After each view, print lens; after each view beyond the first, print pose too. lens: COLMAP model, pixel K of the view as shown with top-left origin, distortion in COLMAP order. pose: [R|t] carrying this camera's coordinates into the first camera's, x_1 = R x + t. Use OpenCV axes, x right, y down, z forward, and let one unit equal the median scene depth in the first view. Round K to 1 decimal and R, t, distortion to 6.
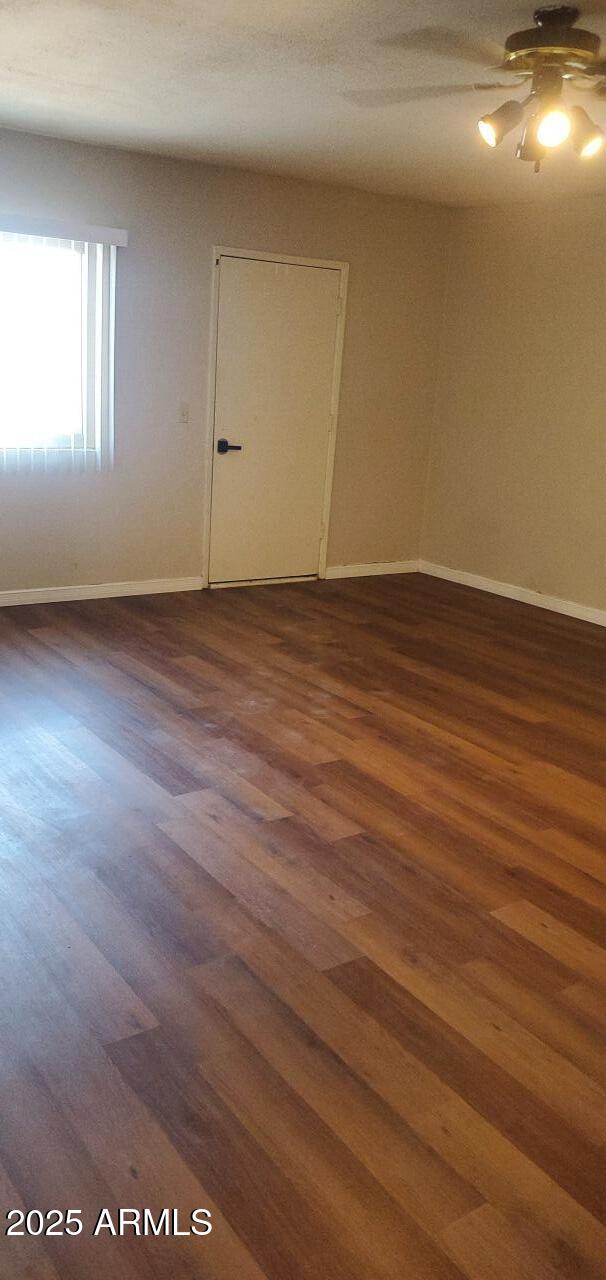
lens RADIAL K [[1012.6, 0, 284.0], [0, 1012.6, 630.0], [0, 0, 1]] dist [0.110496, -0.219770]
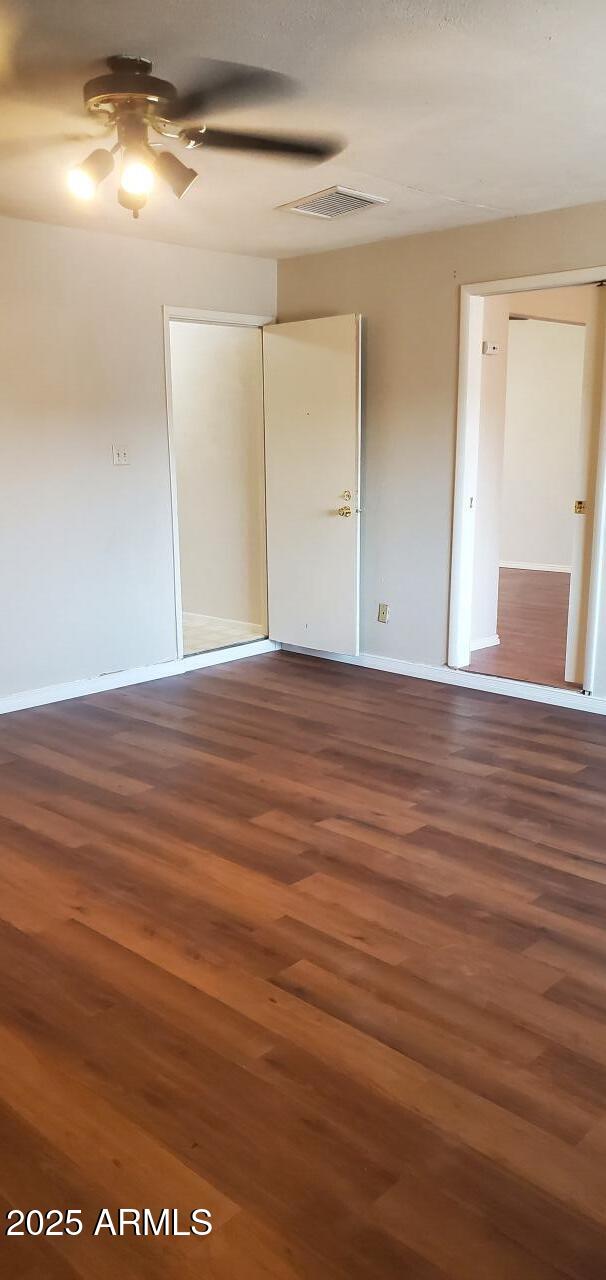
lens RADIAL K [[1012.6, 0, 284.0], [0, 1012.6, 630.0], [0, 0, 1]] dist [0.110496, -0.219770]
pose [[-0.979656, -0.006905, -0.200563, 0.218695], [-0.095024, 0.896229, 0.433295, -0.400246], [0.176758, 0.443539, -0.878652, 1.546943]]
